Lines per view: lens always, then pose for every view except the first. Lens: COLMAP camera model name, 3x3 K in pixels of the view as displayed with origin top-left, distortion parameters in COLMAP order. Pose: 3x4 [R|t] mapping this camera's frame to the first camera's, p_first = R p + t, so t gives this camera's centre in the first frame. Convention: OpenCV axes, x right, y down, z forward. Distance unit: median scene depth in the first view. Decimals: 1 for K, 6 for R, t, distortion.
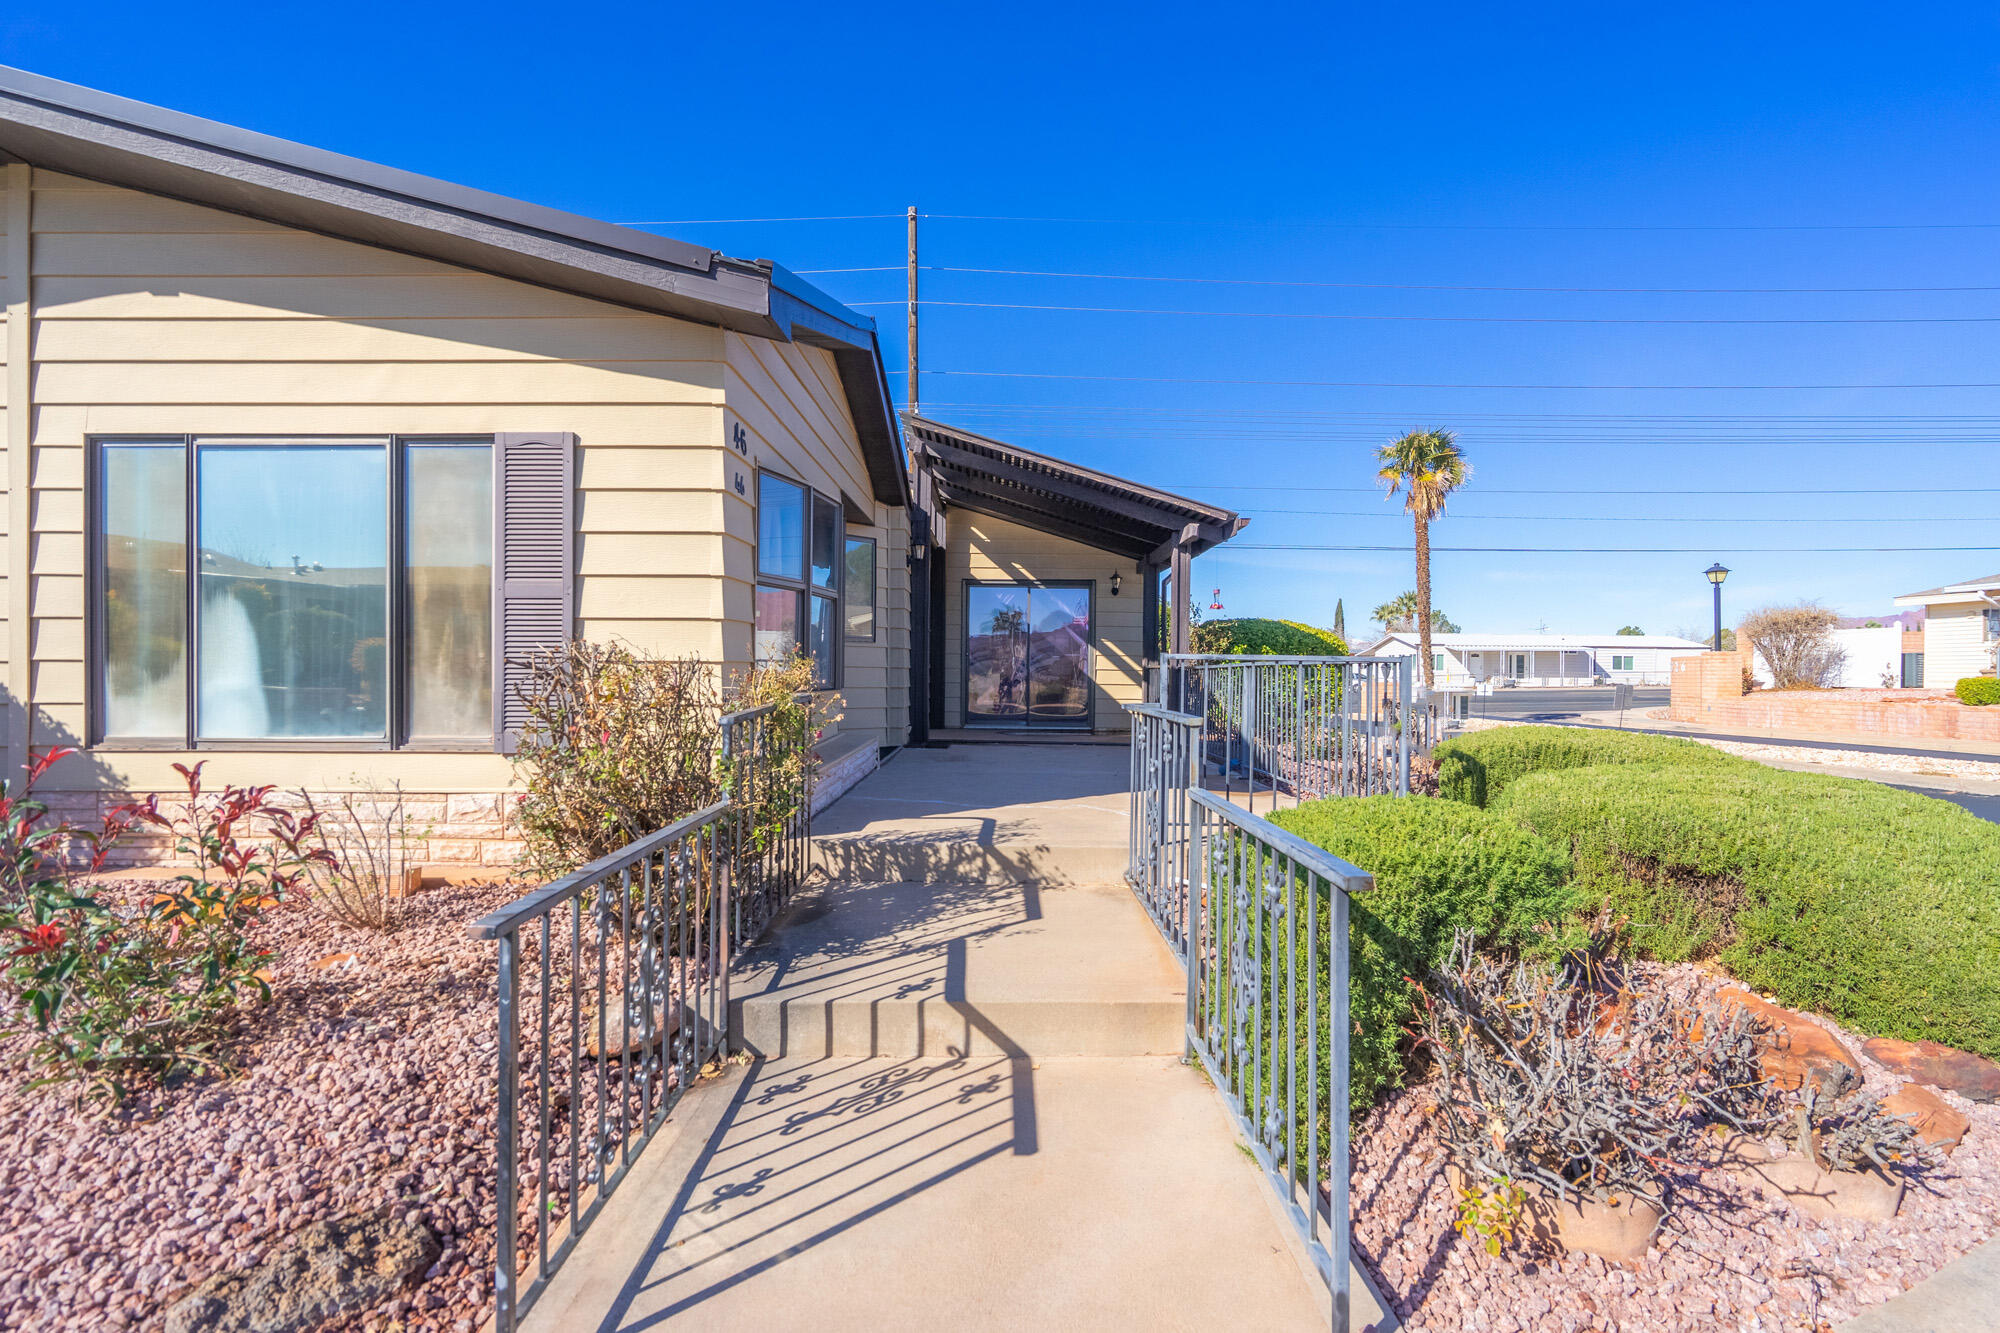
lens RADIAL K [[872.6, 0, 994.6], [0, 872.6, 665.3], [0, 0, 1]] dist [-0.007556, 0.001545]
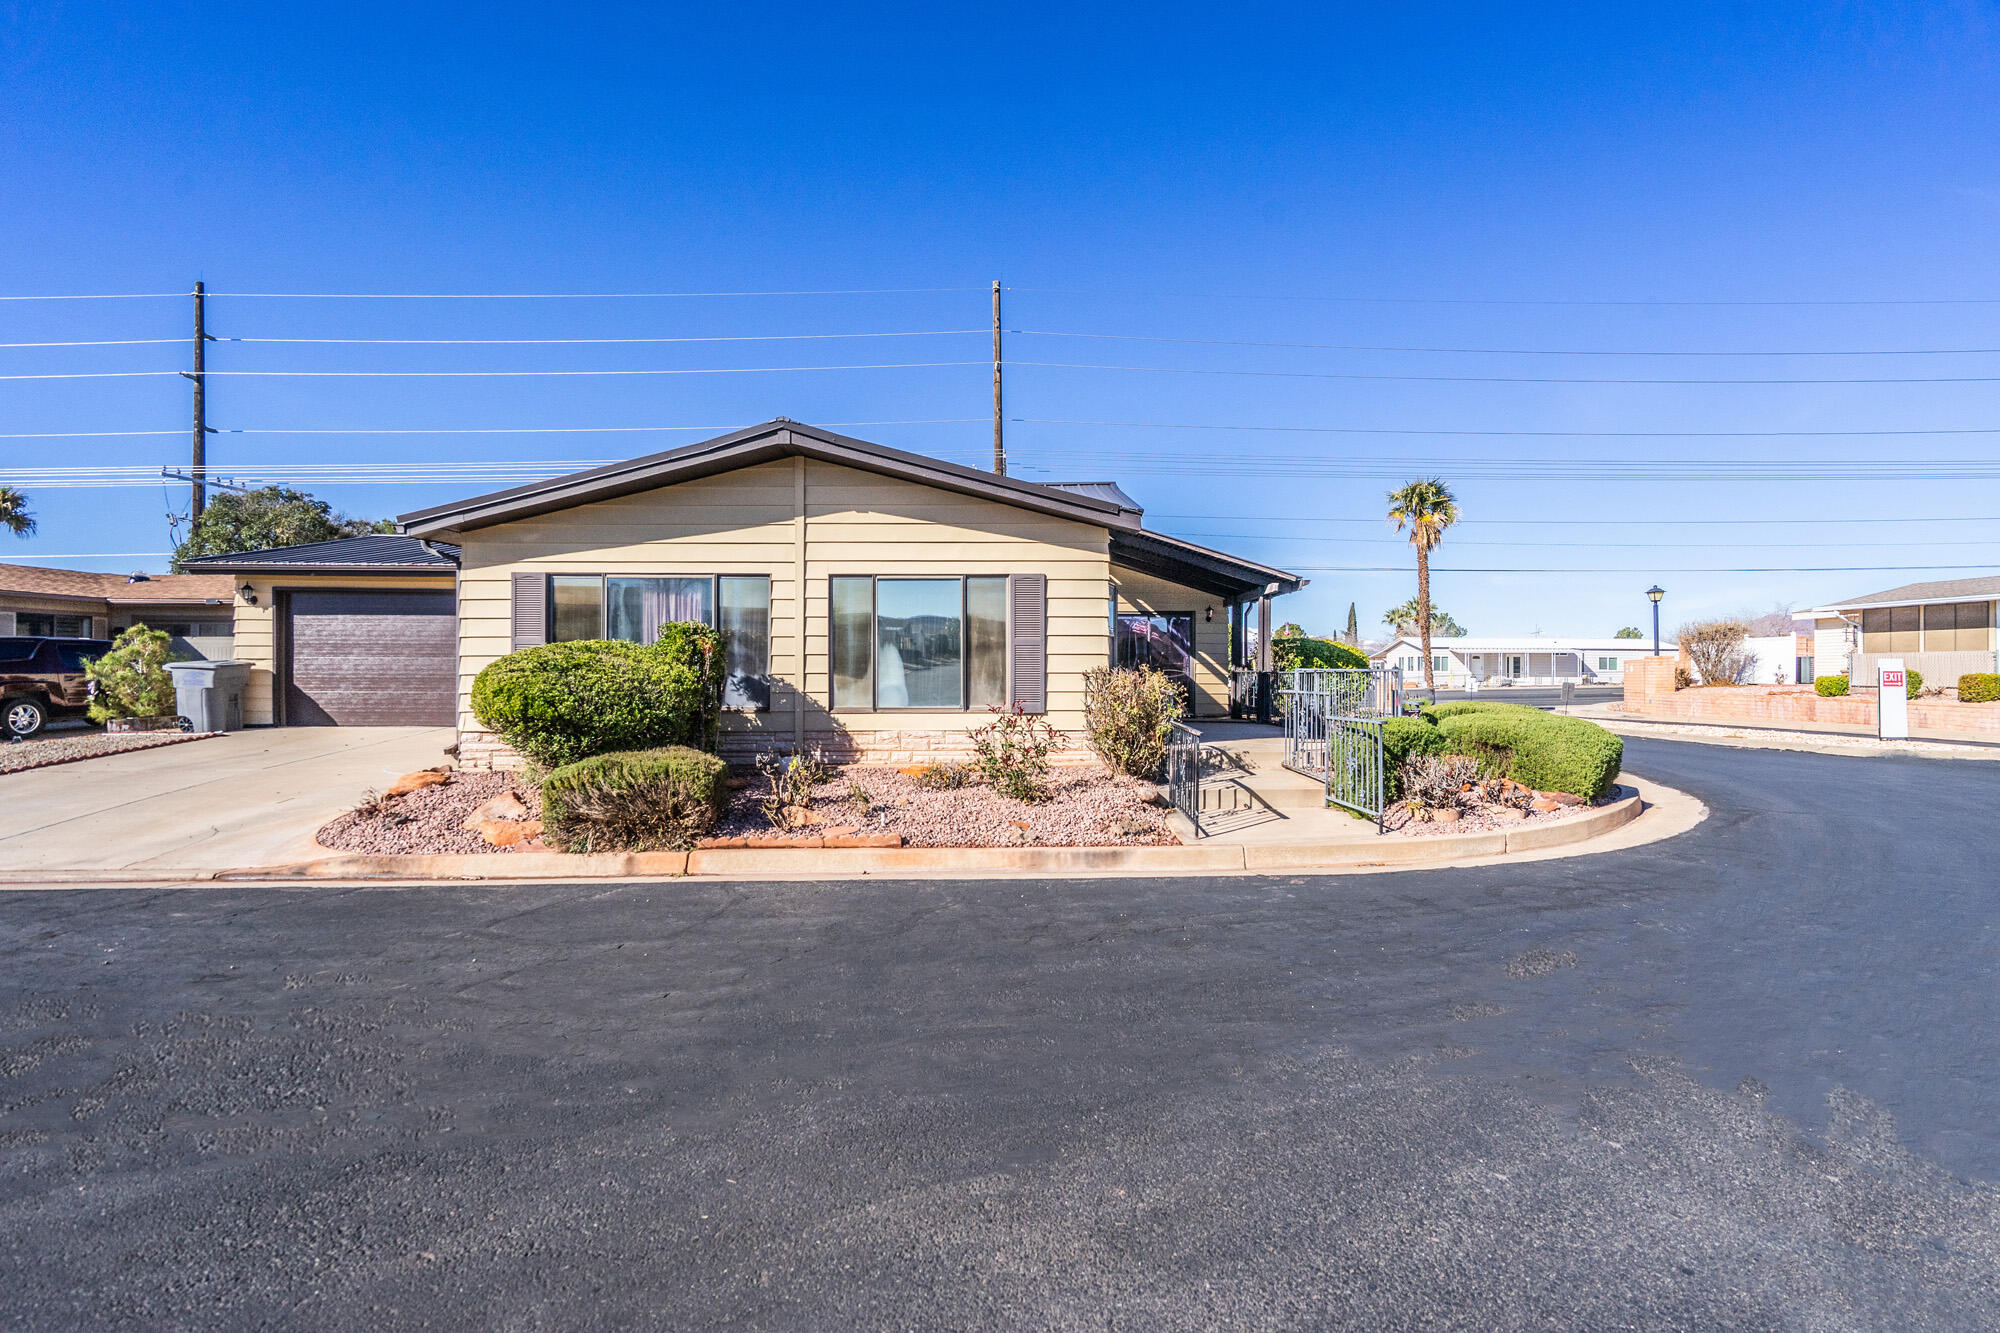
lens RADIAL K [[872.6, 0, 1031.1], [0, 872.6, 659.9], [0, 0, 1]] dist [-0.007556, 0.001545]
pose [[0.999687, -0.003719, 0.024738, -0.107053], [0.003919, 0.999960, -0.008033, -0.003655], [-0.024707, 0.008128, 0.999662, -0.244063]]
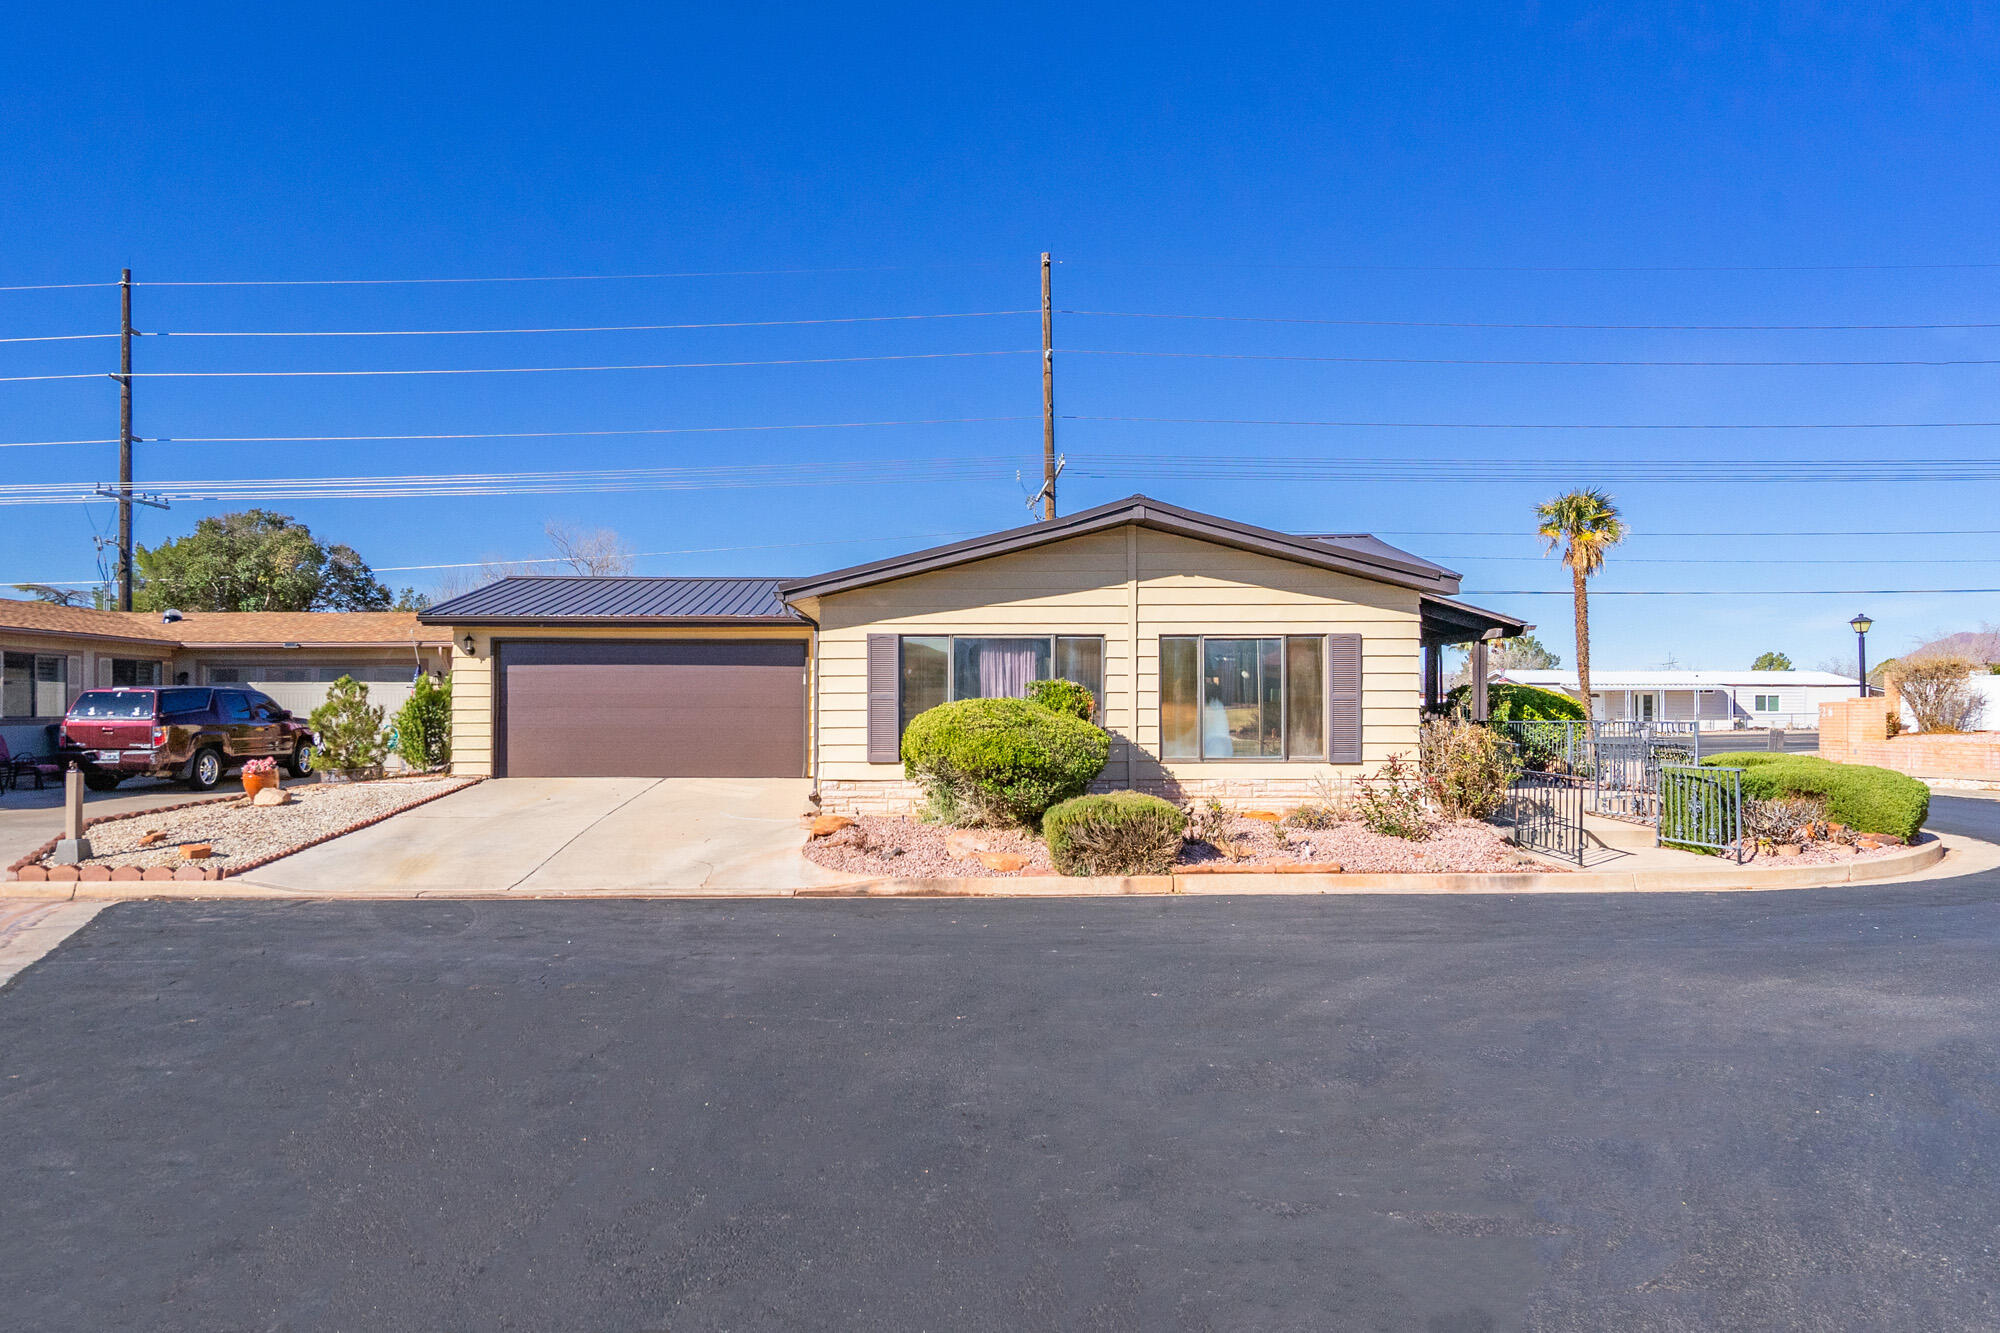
lens RADIAL K [[1145.6, 0, 912.4], [0, 1145.6, 699.6], [0, 0, 1]] dist [-0.008933, 0.003203]
pose [[0.999879, -0.005651, -0.014485, -0.318142], [0.005568, 0.999968, -0.005798, -0.012159], [0.014517, 0.005716, 0.999878, -0.423151]]
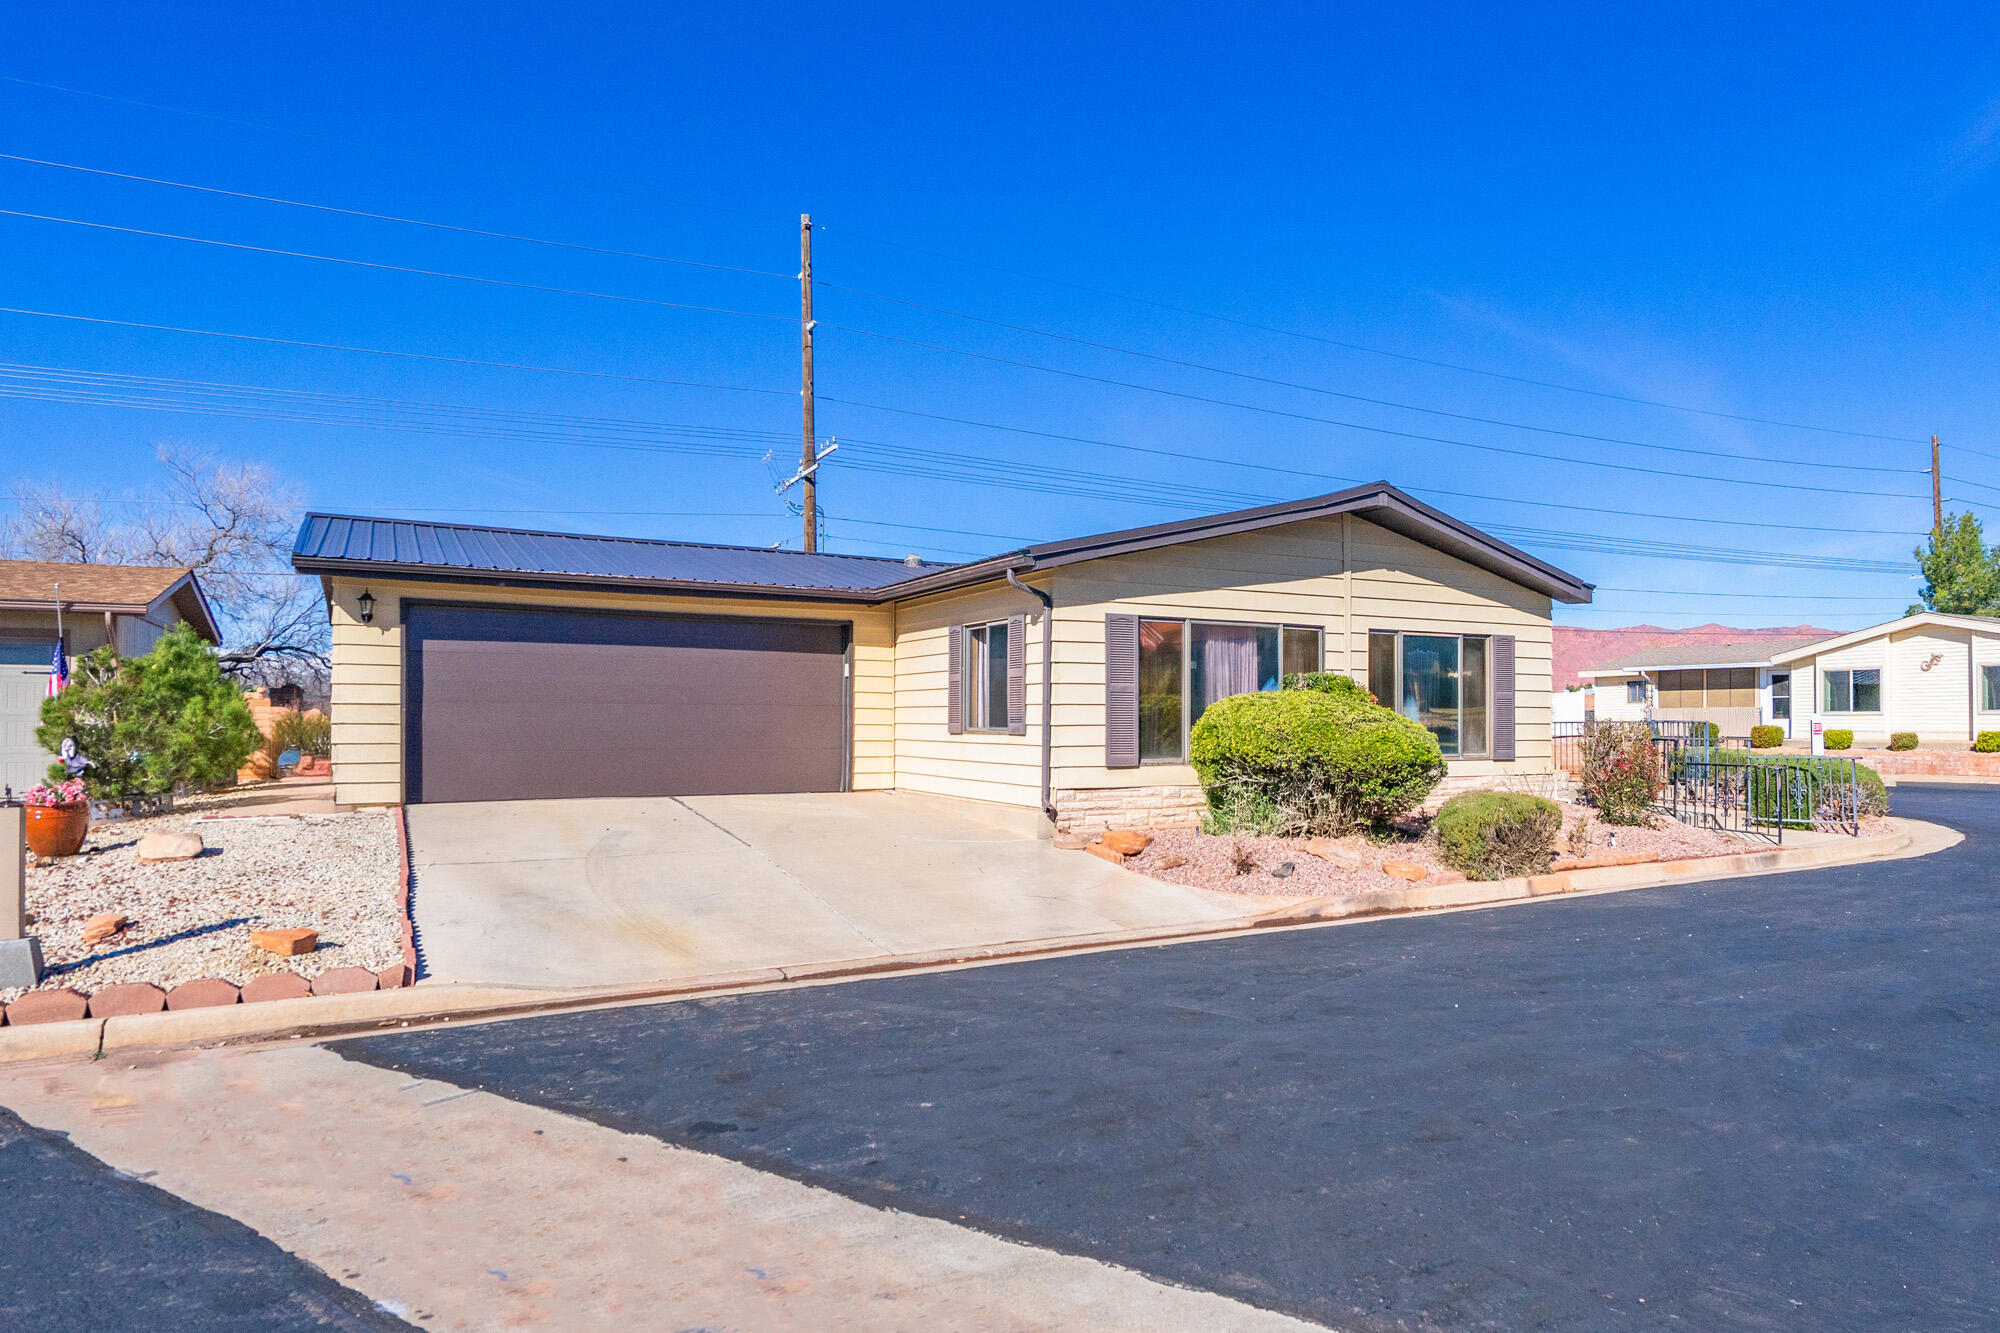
lens RADIAL K [[1180.2, 0, 1061.2], [0, 1180.2, 692.3], [0, 0, 1]] dist [0.001904, 0.000712]
pose [[0.874595, 0.008734, 0.484776, -0.625799], [0.001865, 0.999770, -0.021377, -0.004354], [-0.484851, 0.019600, 0.874377, -0.264598]]
